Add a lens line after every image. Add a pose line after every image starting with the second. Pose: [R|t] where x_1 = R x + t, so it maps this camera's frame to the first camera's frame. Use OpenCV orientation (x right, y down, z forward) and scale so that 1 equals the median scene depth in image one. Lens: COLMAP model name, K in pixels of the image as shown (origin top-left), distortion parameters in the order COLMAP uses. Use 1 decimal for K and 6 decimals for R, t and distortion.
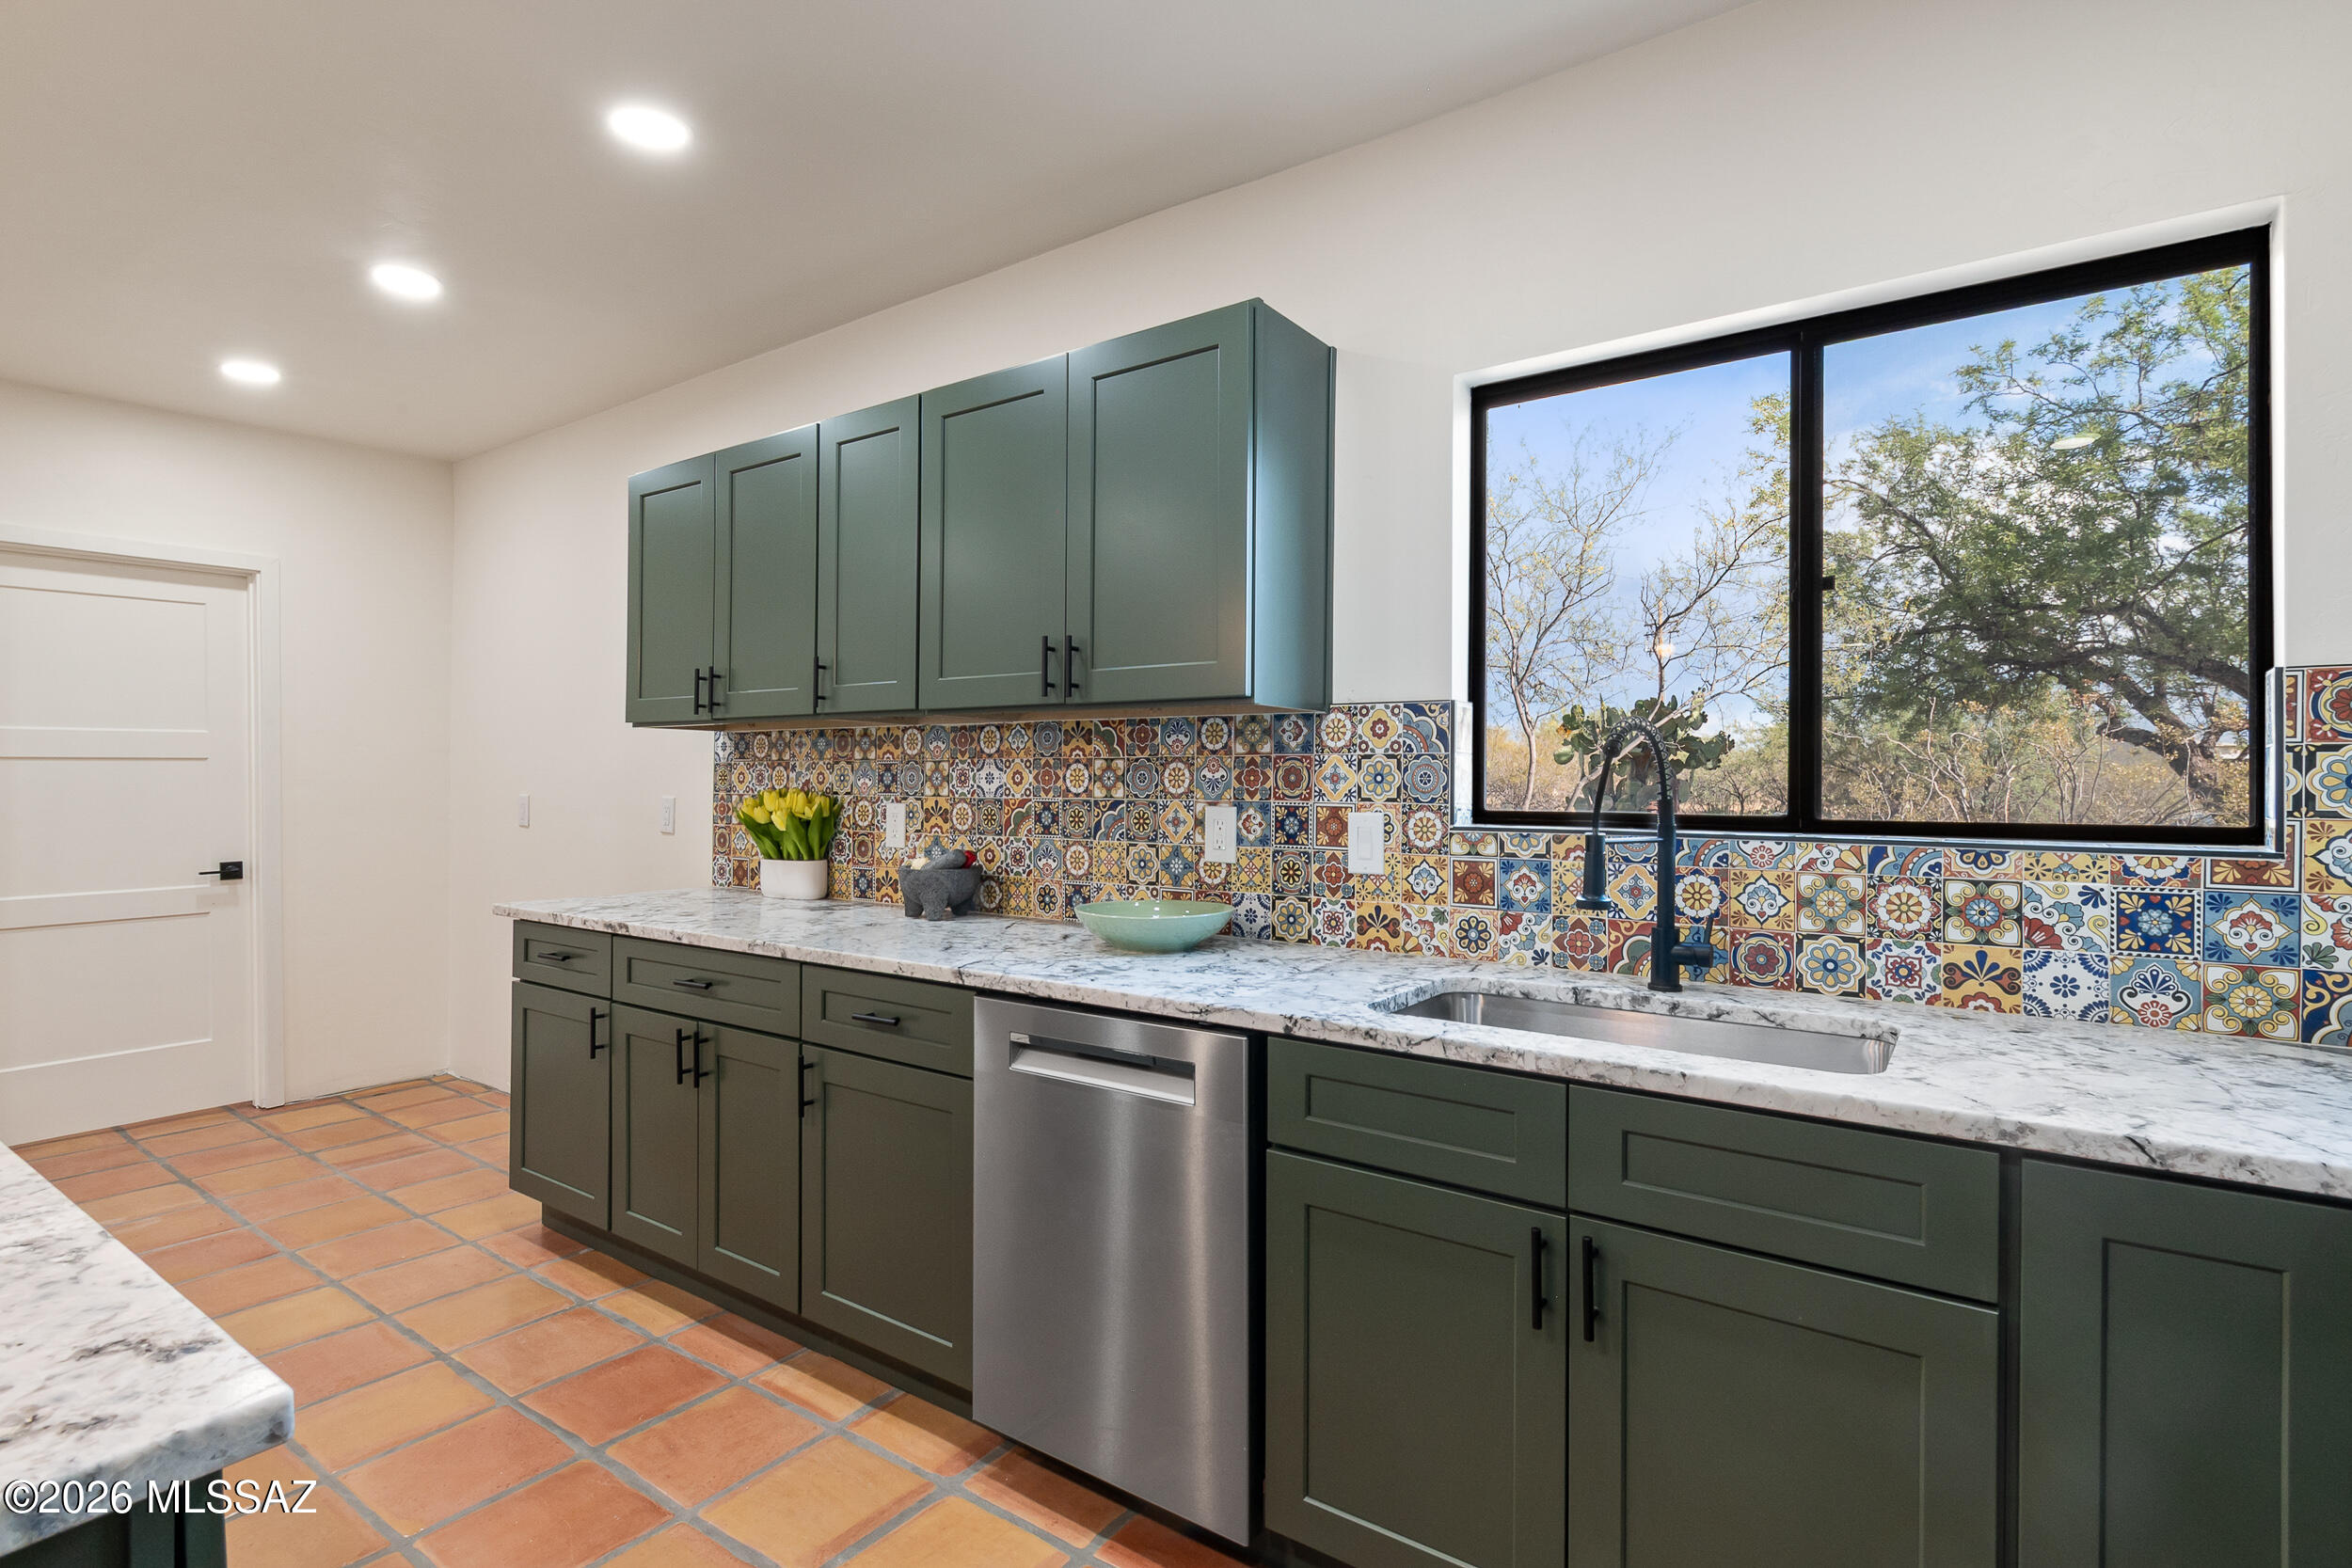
lens RADIAL K [[1121.6, 0, 1212.7], [0, 1121.6, 782.5], [0, 0, 1]] dist [0.002315, 0.000499]
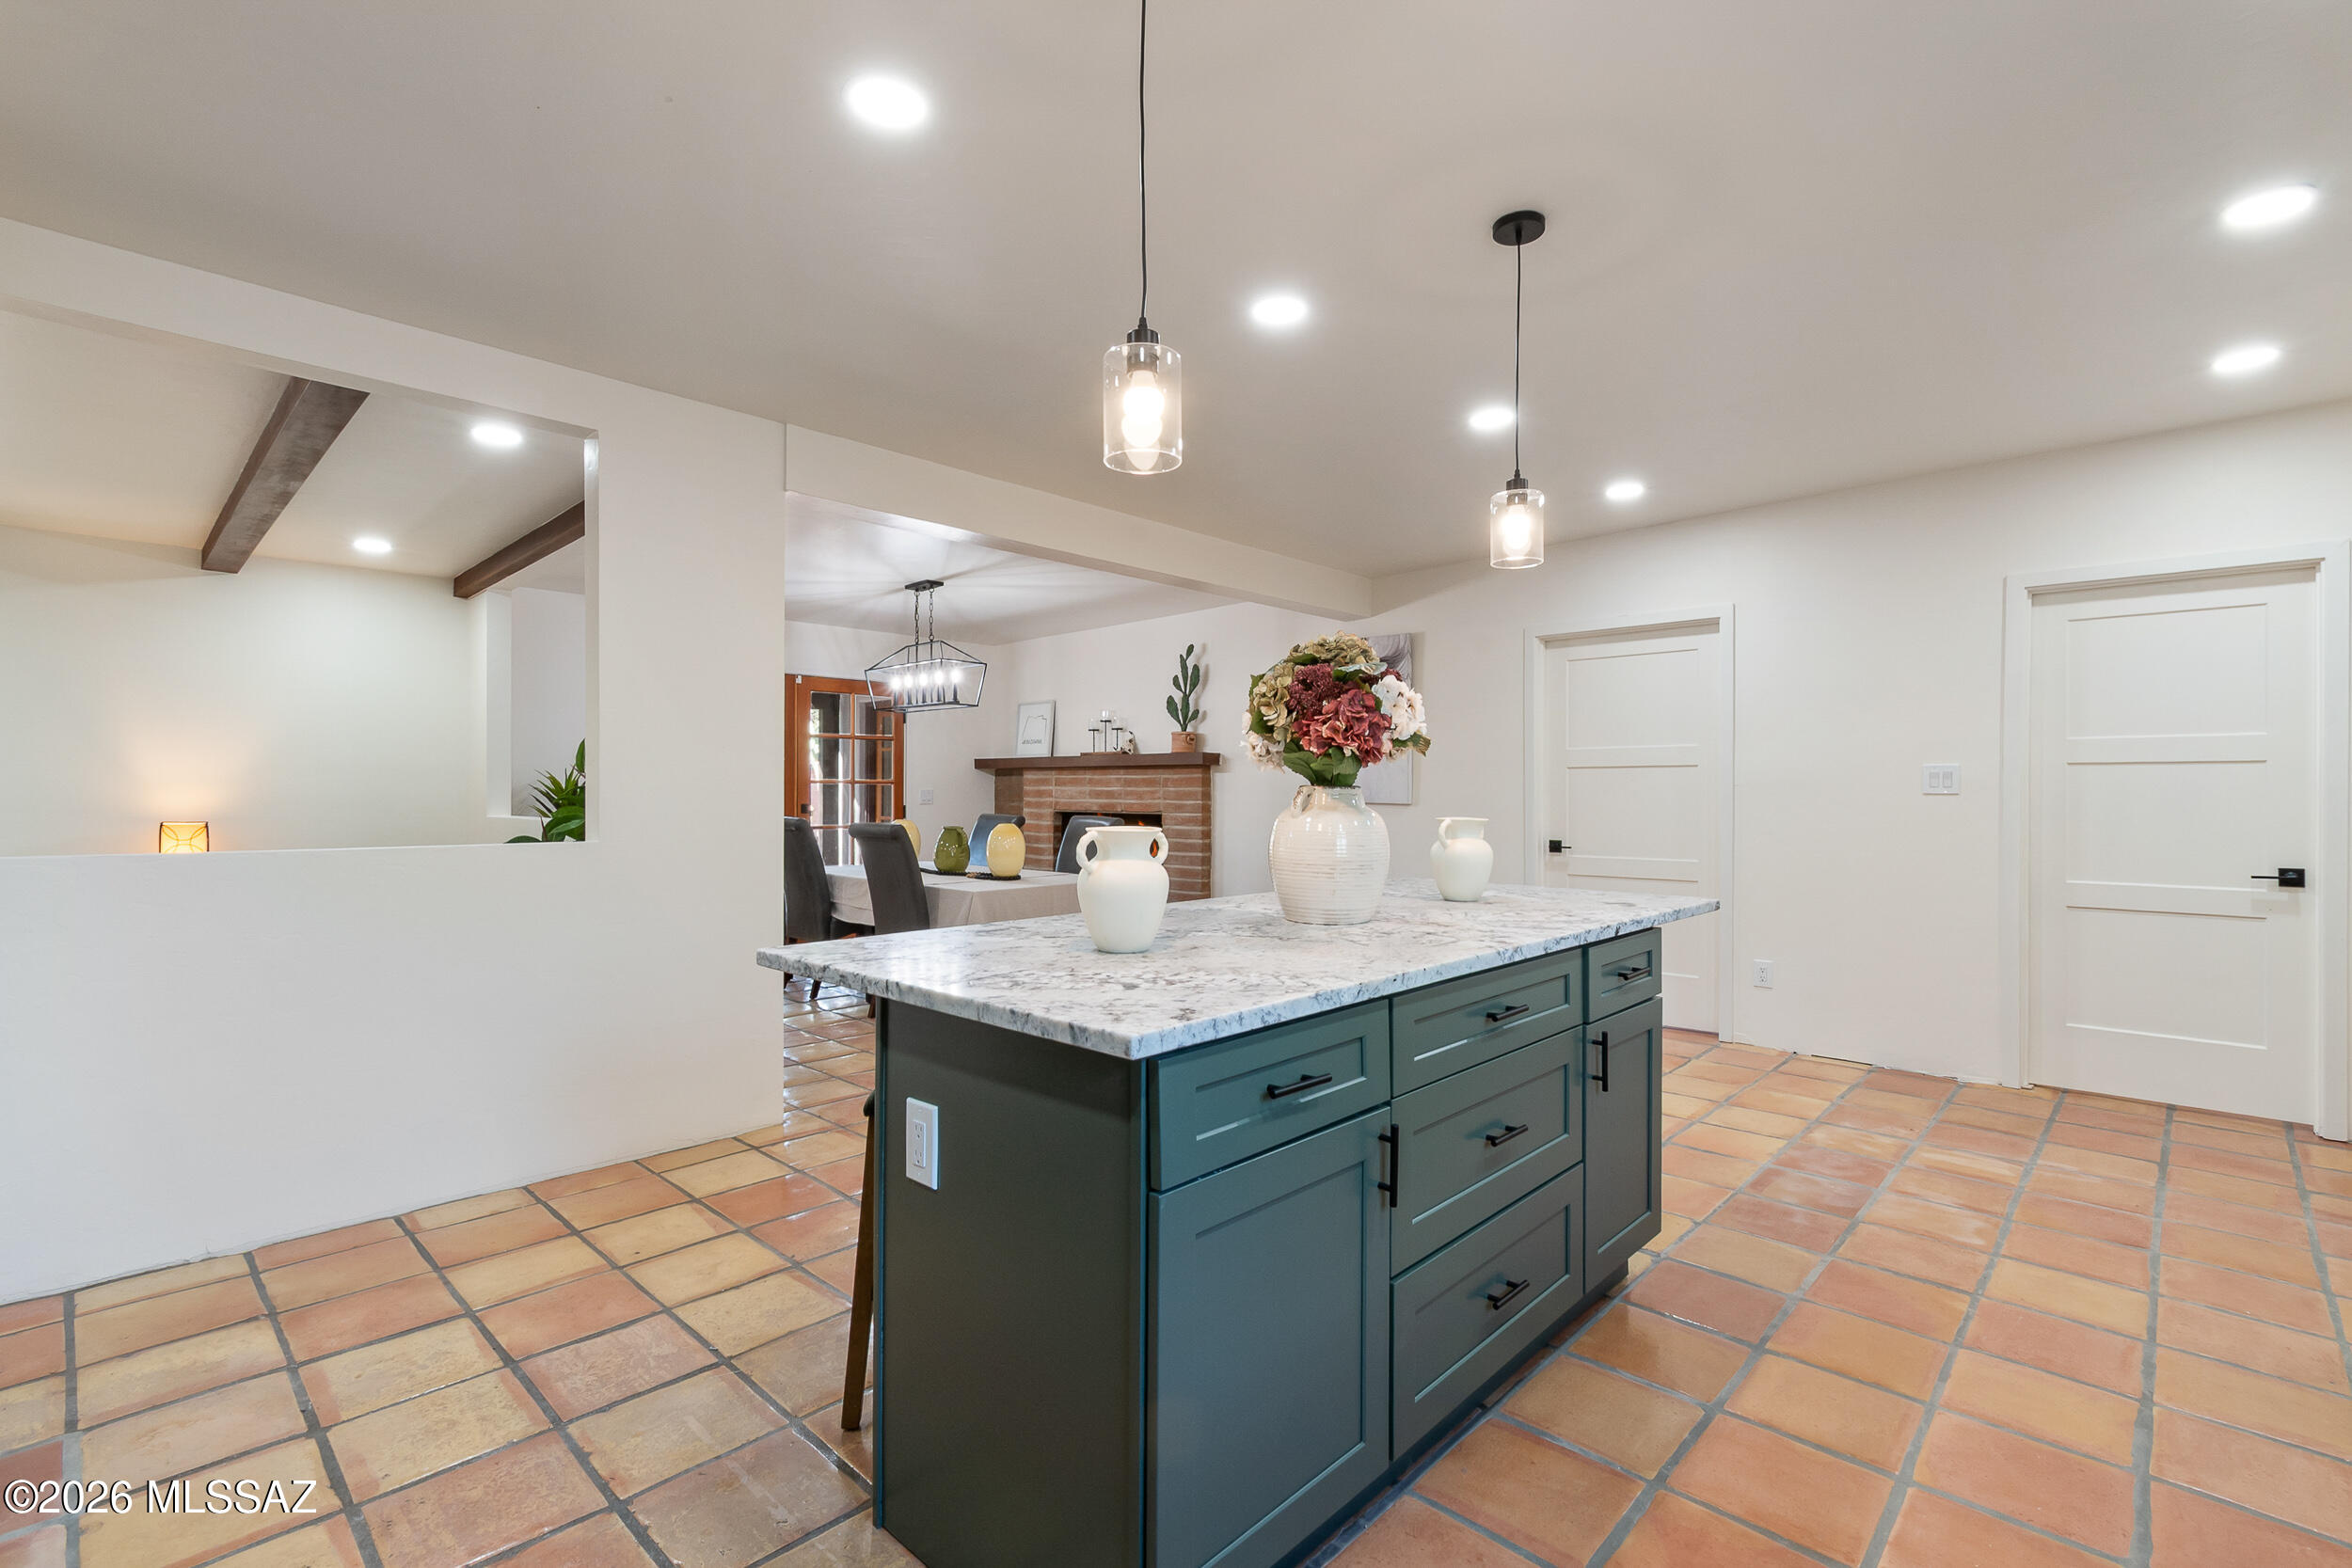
lens RADIAL K [[1062.5, 0, 1184.4], [0, 1062.5, 792.9], [0, 0, 1]] dist [0.000987, 0.001284]
pose [[-0.162565, -0.005544, -0.986682, 0.238550], [-0.003110, 0.999982, -0.005107, 0.019172], [0.986693, 0.002238, -0.162579, 0.297915]]
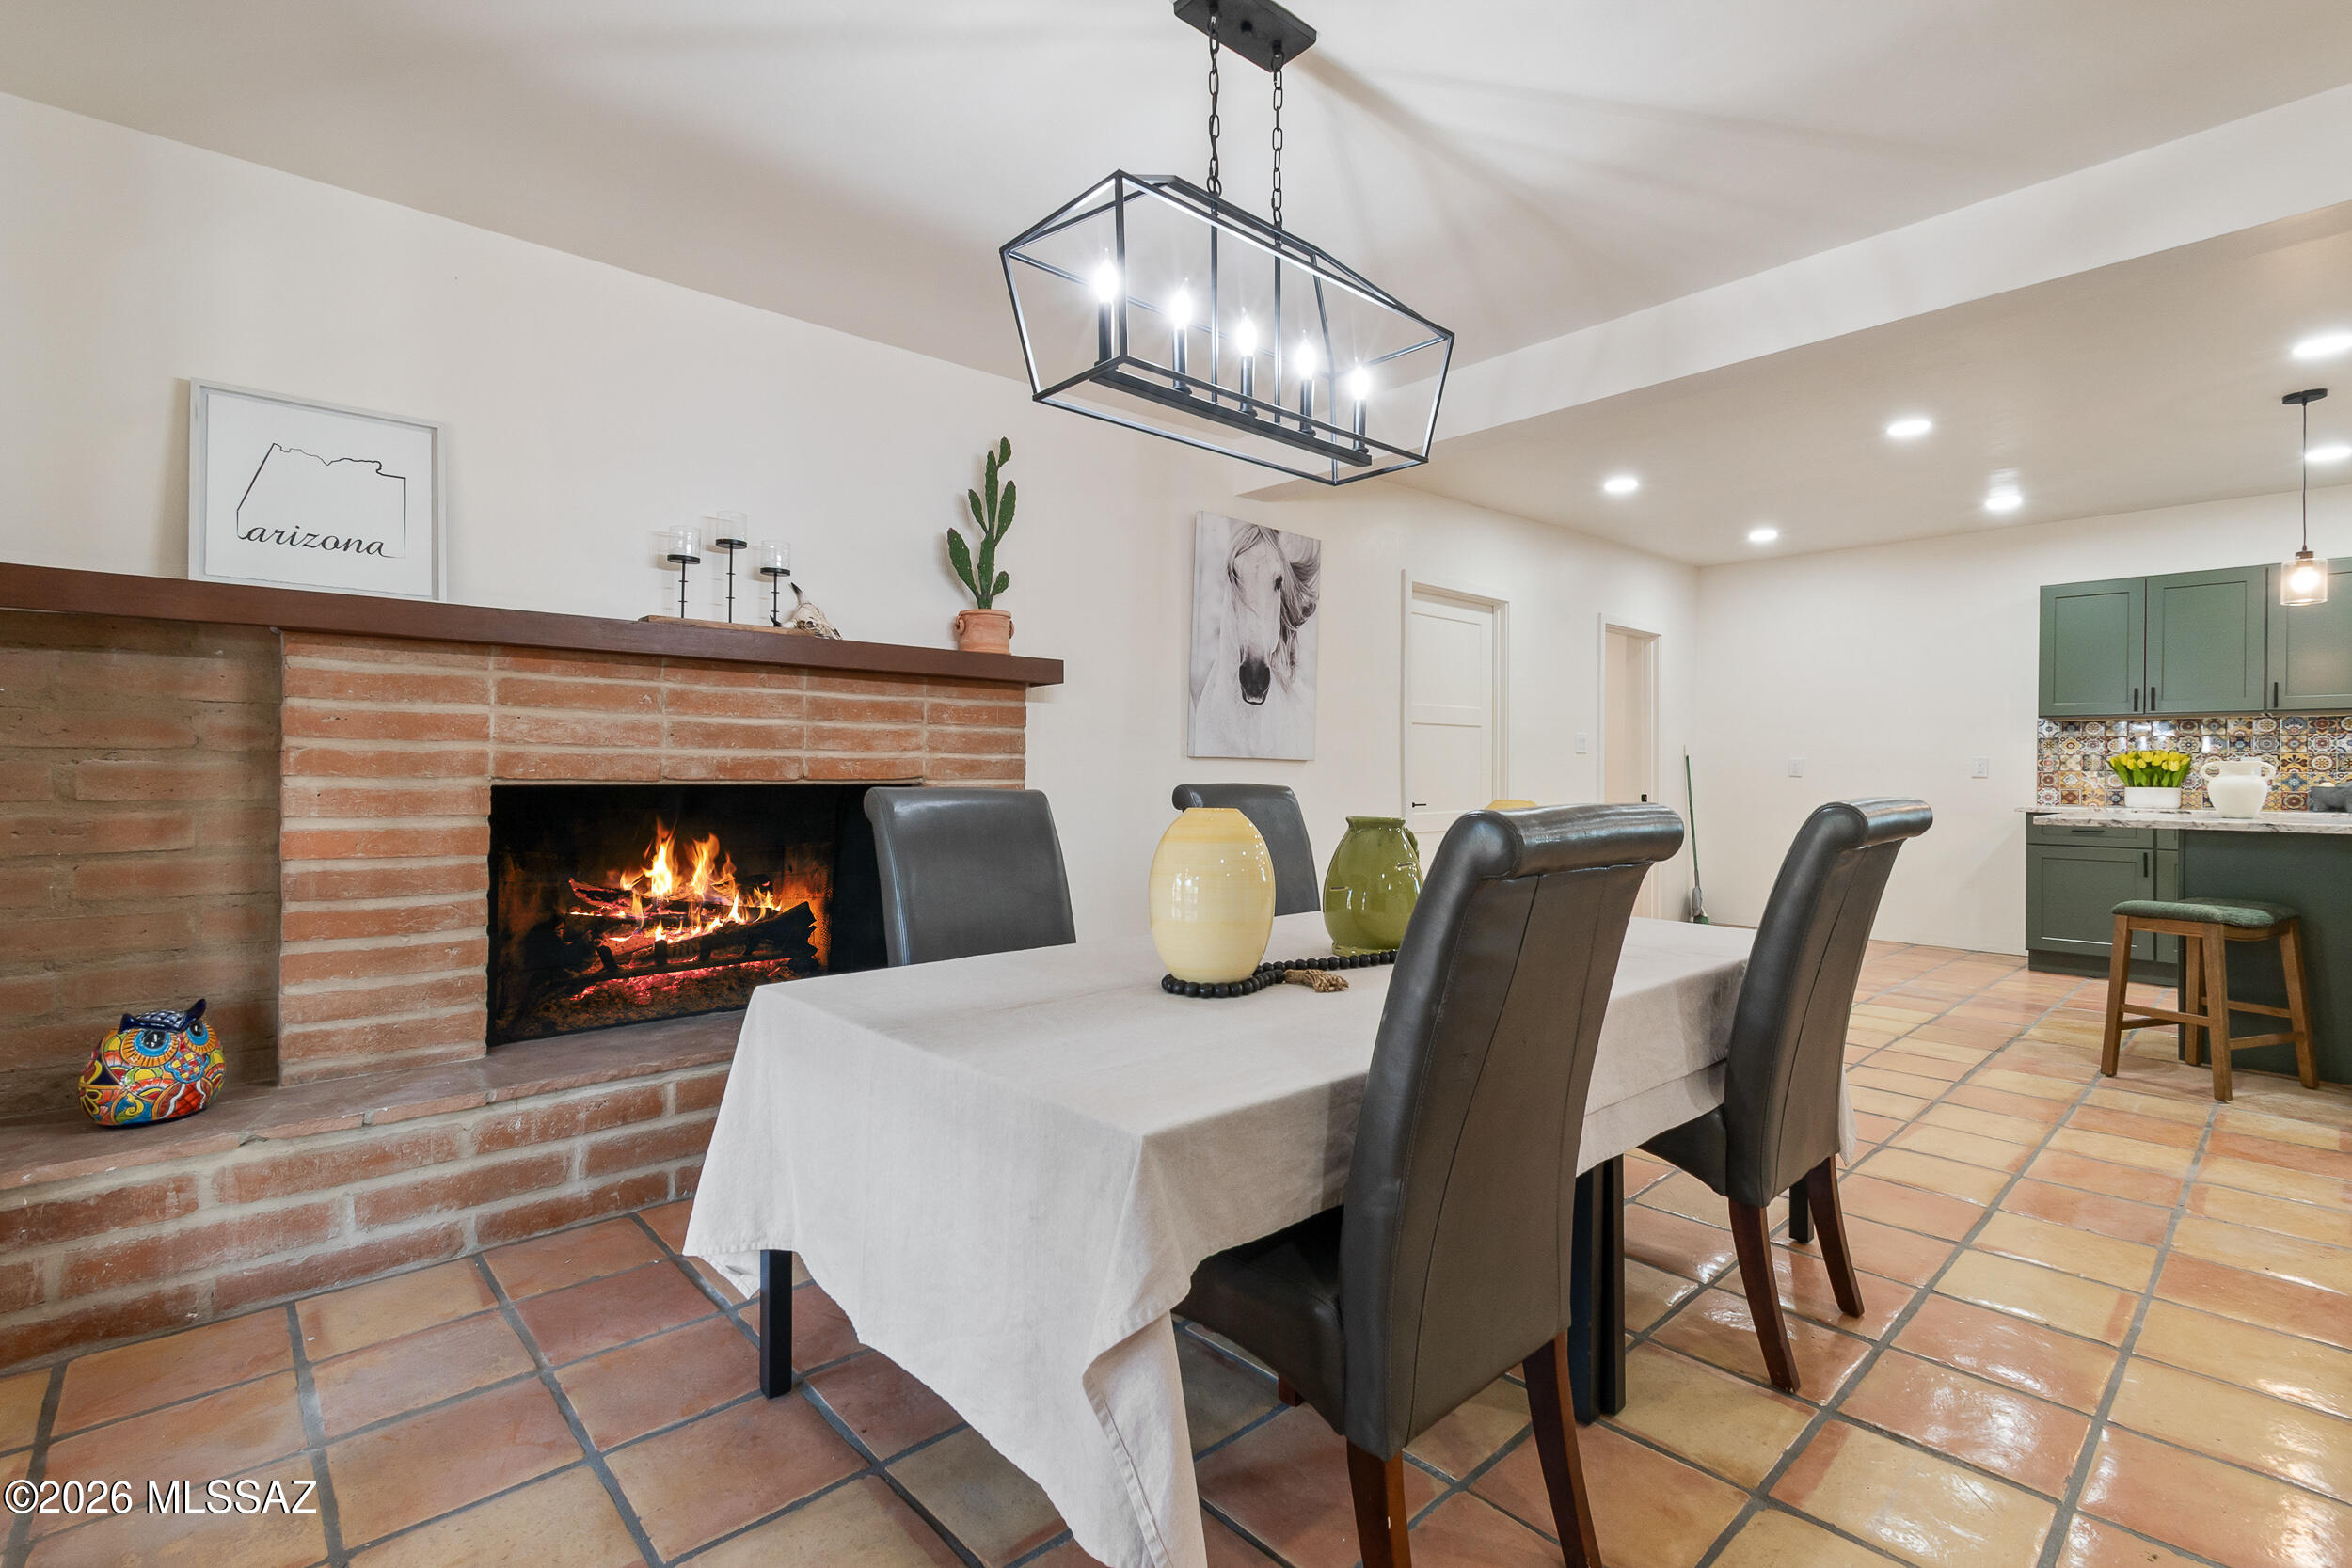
lens RADIAL K [[1062.5, 0, 1175.7], [0, 1062.5, 770.9], [0, 0, 1]] dist [0.000987, 0.001284]
pose [[0.973236, -0.000009, -0.229810, -1.897597], [0.000415, 0.999998, 0.001720, 0.043996], [0.229810, -0.001769, 0.973234, -1.369379]]
